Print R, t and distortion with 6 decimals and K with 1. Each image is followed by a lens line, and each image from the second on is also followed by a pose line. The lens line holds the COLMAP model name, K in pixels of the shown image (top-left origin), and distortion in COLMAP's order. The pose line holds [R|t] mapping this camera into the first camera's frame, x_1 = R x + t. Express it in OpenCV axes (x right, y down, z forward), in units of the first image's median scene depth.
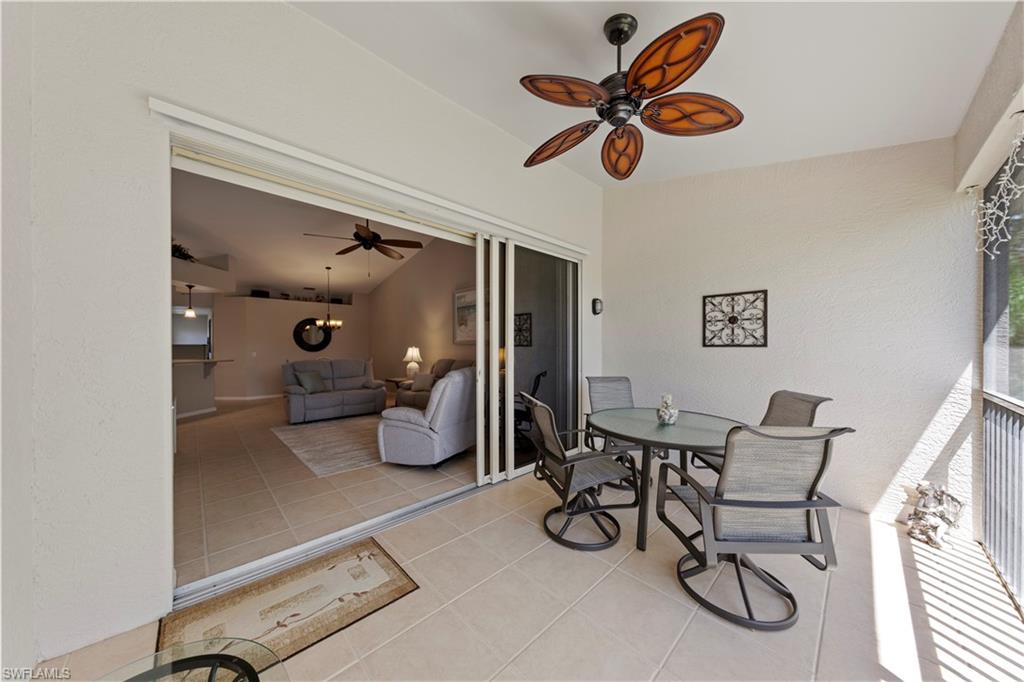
lens RADIAL K [[336.4, 0, 513.0], [0, 336.4, 348.2], [0, 0, 1]] dist [0.001476, 0.000067]
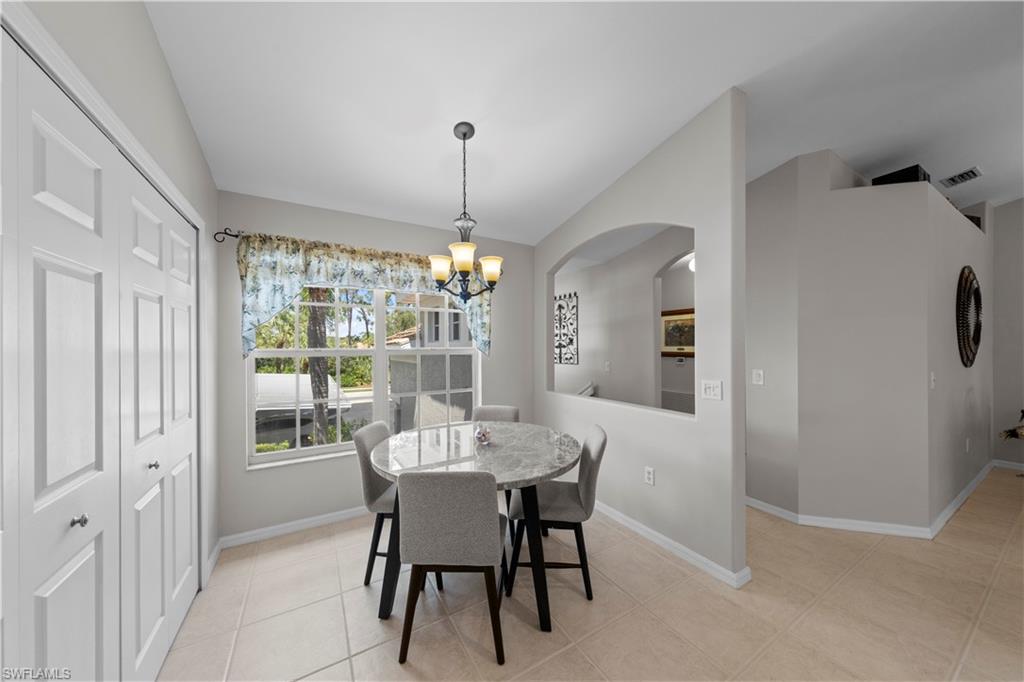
lens RADIAL K [[336.4, 0, 502.4], [0, 336.4, 350.7], [0, 0, 1]] dist [0.001476, 0.000067]
pose [[0.969612, -0.000574, -0.244645, -2.141423], [0.002217, 0.999977, 0.006439, -0.018504], [0.244636, -0.006785, 0.969591, 1.255075]]
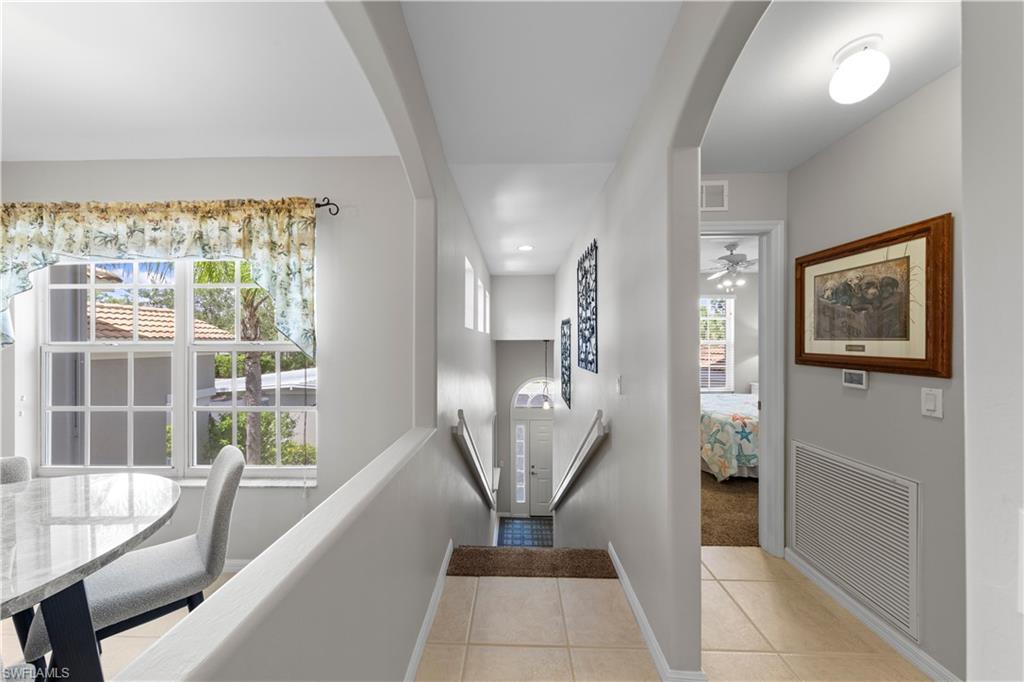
lens RADIAL K [[336.4, 0, 506.6], [0, 336.4, 341.0], [0, 0, 1]] dist [0.001476, 0.000067]
pose [[0.702756, -0.000036, -0.711431, -1.853976], [-0.002236, 0.999995, -0.002259, -0.021447], [0.711428, 0.003178, 0.702752, 1.870377]]
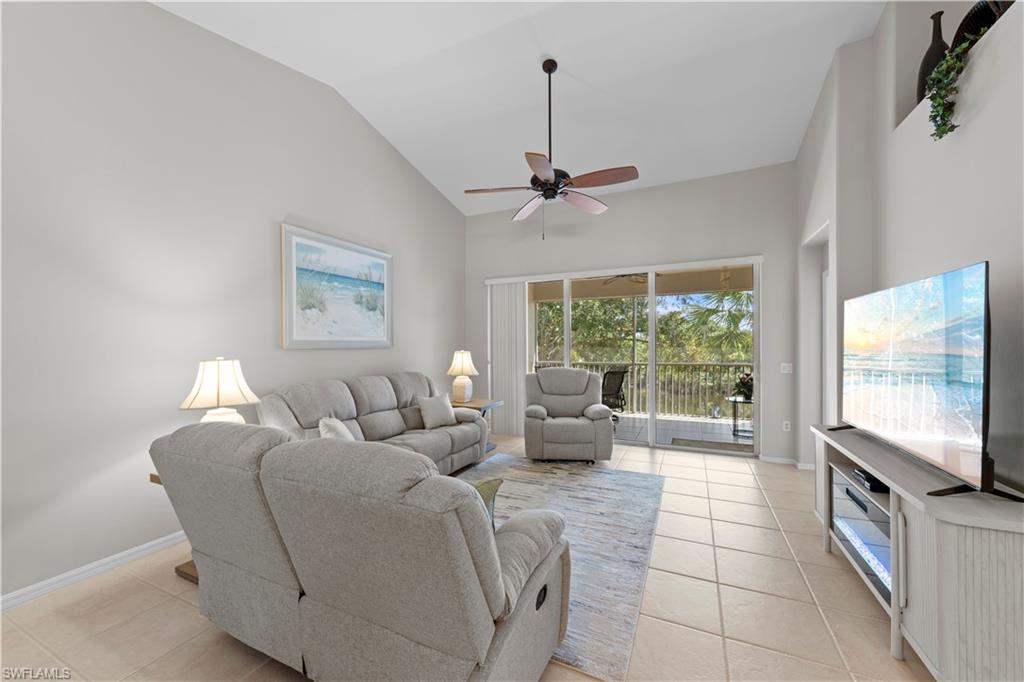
lens RADIAL K [[391.7, 0, 509.4], [0, 391.7, 348.5], [0, 0, 1]] dist [0.004954, -0.001080]
pose [[-0.360166, -0.001591, 0.932887, -1.251755], [0.010395, 0.999930, 0.005719, -0.020090], [-0.932830, 0.011757, -0.360124, 1.529454]]
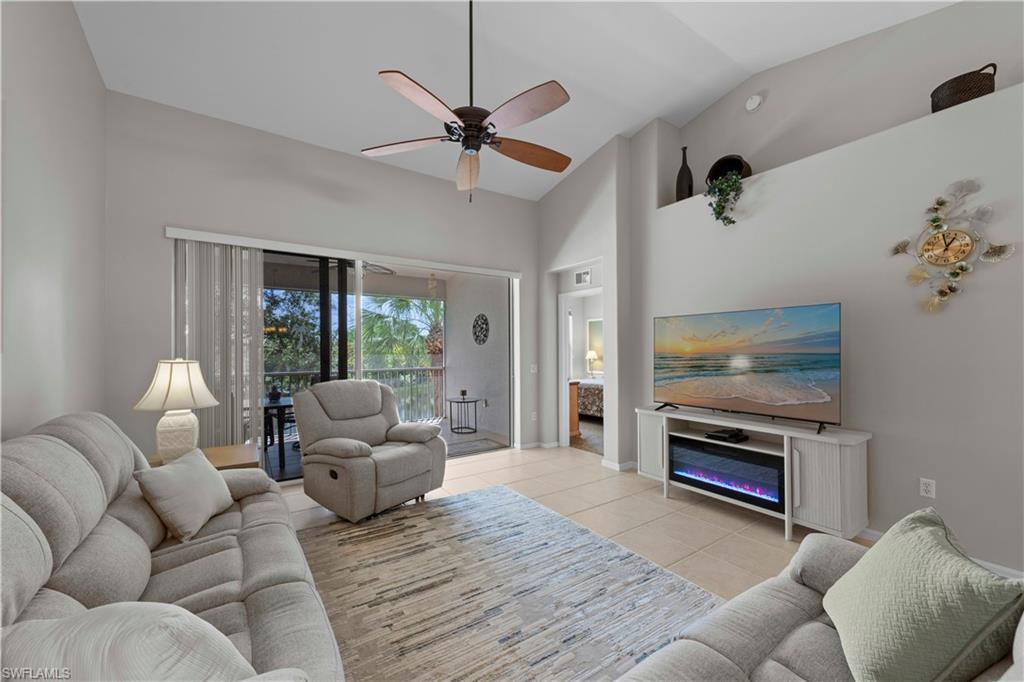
lens RADIAL K [[391.7, 0, 508.9], [0, 391.7, 349.9], [0, 0, 1]] dist [0.004954, -0.001080]
pose [[-0.984732, 0.008120, 0.173888, -0.658939], [0.008725, 0.999958, 0.002713, -0.019355], [-0.173858, 0.004188, -0.984762, 1.745765]]
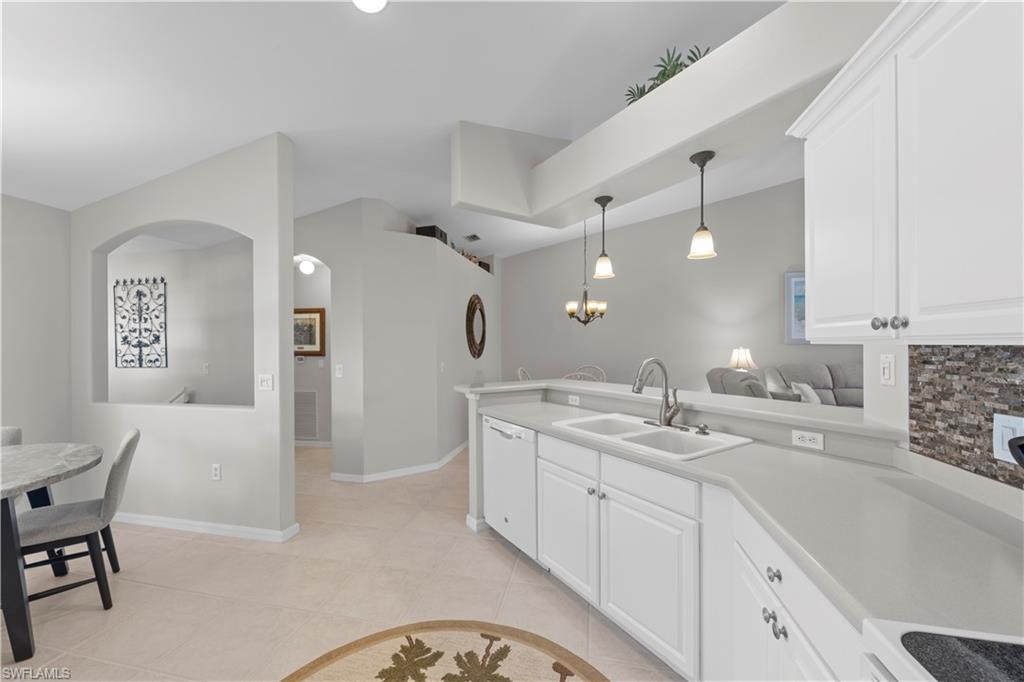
lens RADIAL K [[391.7, 0, 507.5], [0, 391.7, 348.3], [0, 0, 1]] dist [0.004954, -0.001080]
pose [[0.833368, -0.008068, 0.552660, -1.991687], [0.006318, 0.999967, 0.005071, -0.016734], [-0.552683, -0.000734, 0.833391, 1.020969]]
